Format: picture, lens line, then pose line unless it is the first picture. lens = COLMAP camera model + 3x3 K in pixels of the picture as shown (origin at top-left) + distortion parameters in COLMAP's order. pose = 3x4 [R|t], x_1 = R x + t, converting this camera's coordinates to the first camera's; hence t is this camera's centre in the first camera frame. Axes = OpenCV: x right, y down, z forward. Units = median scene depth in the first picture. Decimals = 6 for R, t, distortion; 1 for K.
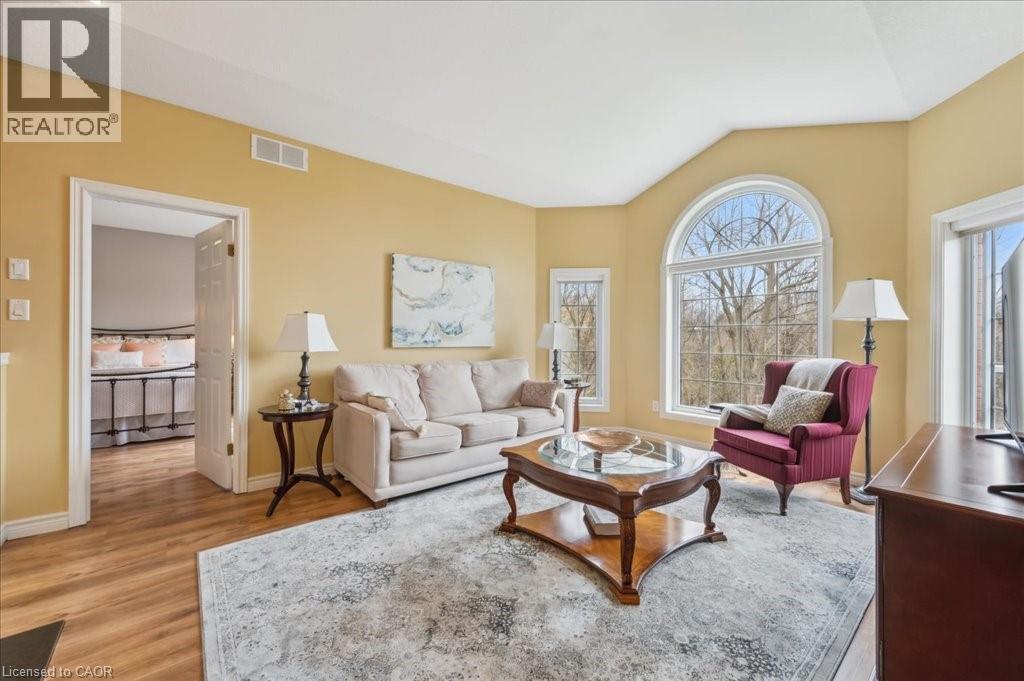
lens RADIAL K [[401.8, 0, 508.8], [0, 401.8, 340.4], [0, 0, 1]] dist [0.002280, -0.000007]
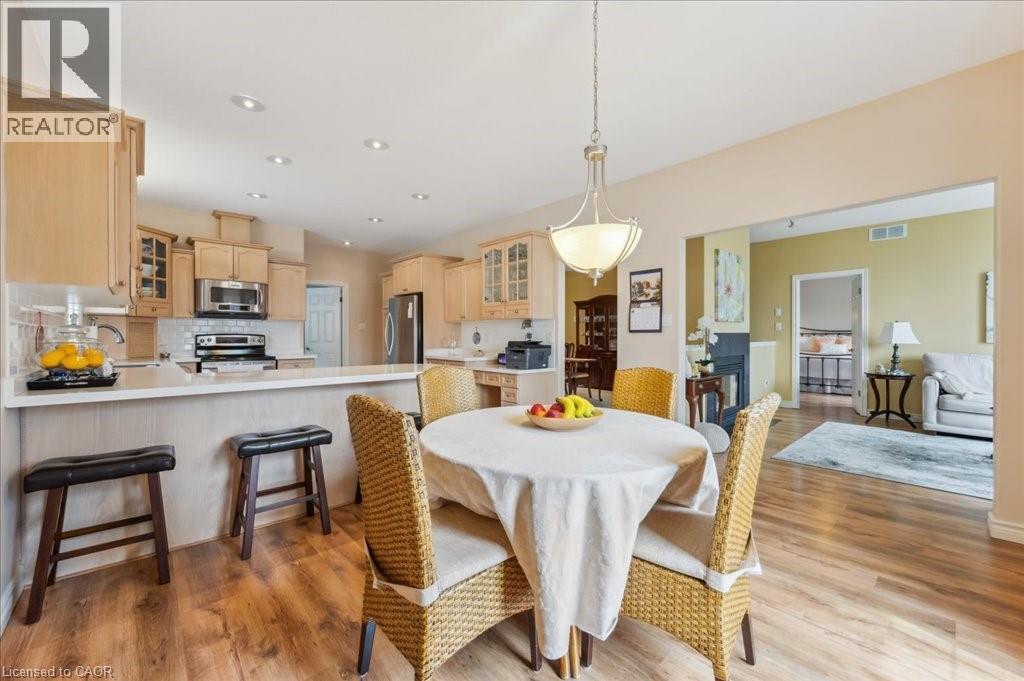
lens RADIAL K [[401.8, 0, 516.5], [0, 401.8, 337.7], [0, 0, 1]] dist [0.002280, -0.000007]
pose [[0.051949, 0.001385, -0.998649, 1.185120], [0.000356, 0.999999, 0.001406, -0.001464], [0.998650, -0.000428, 0.051948, -0.772297]]
